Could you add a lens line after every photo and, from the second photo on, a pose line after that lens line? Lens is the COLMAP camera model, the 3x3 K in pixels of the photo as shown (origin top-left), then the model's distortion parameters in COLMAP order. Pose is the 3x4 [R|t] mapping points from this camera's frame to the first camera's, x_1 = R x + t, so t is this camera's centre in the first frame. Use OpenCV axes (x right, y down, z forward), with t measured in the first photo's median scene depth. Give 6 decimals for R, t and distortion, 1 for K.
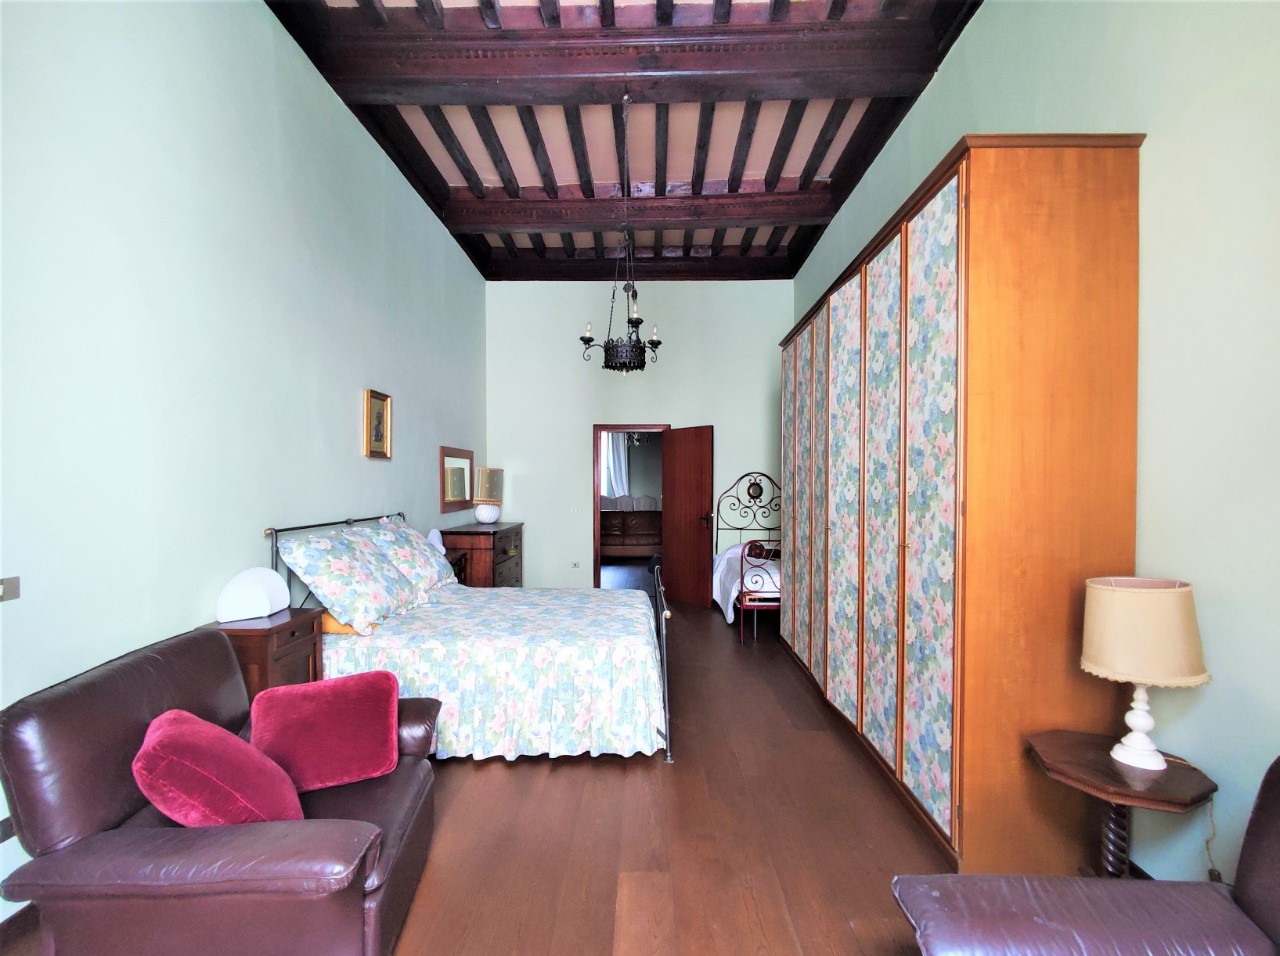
lens RADIAL K [[583.4, 0, 639.2], [0, 583.4, 490.0], [0, 0, 1]] dist [0.001264, -0.000188]
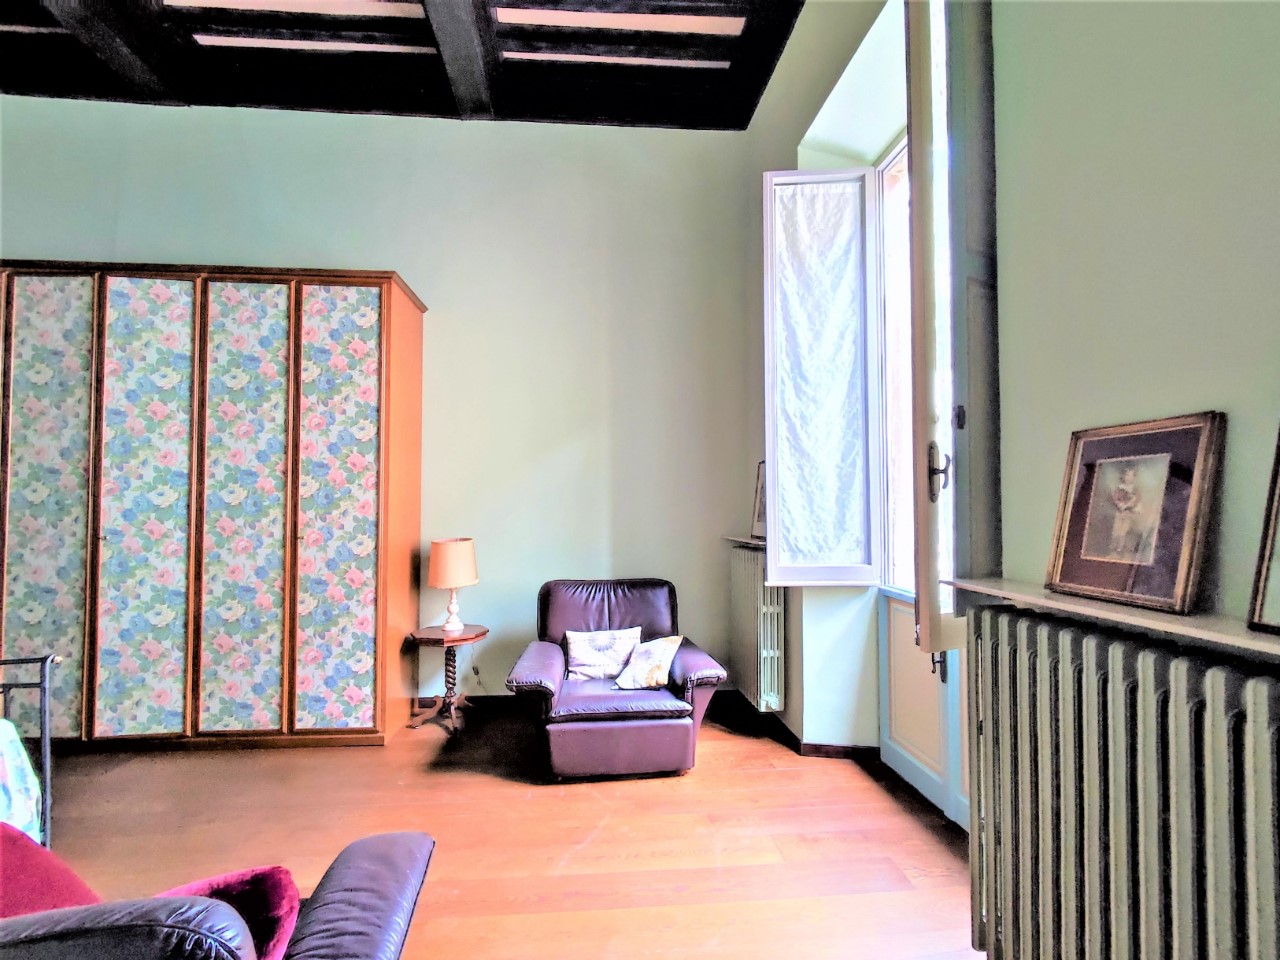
lens RADIAL K [[604.8, 0, 636.9], [0, 604.8, 488.8], [0, 0, 1]] dist [-0.000218, 0.000195]
pose [[-0.103479, 0.024164, 0.994338, -0.771227], [0.007574, 0.999695, -0.023506, 0.021668], [-0.994603, 0.005098, -0.103630, 0.346969]]
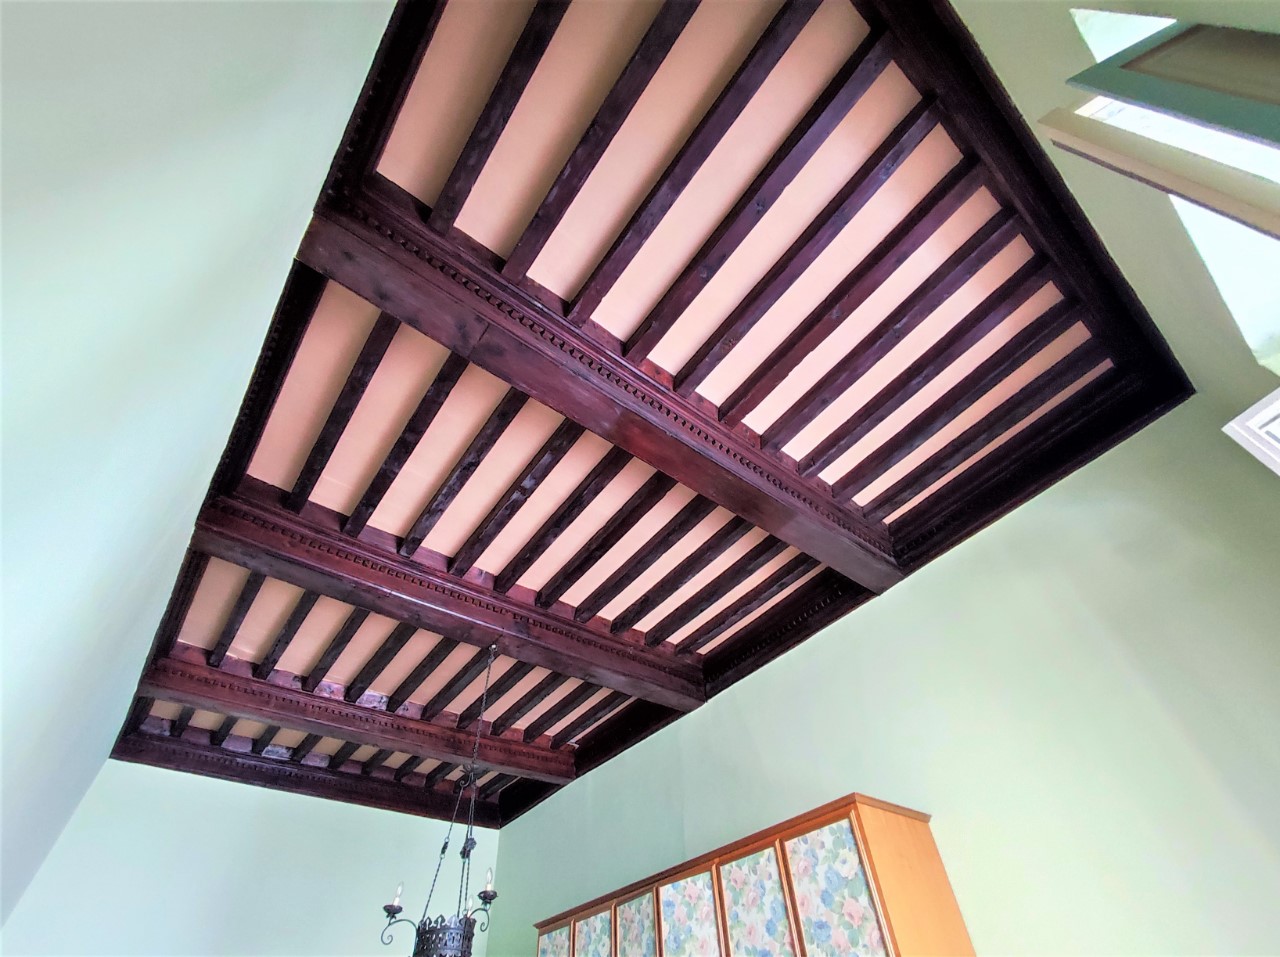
lens RADIAL K [[583.4, 0, 639.2], [0, 583.4, 490.5], [0, 0, 1]] dist [0.001264, -0.000188]
pose [[0.783407, 0.429942, 0.448802, -0.510763], [0.049076, 0.677069, -0.734281, -0.070896], [-0.619569, 0.597266, 0.509321, 0.129082]]
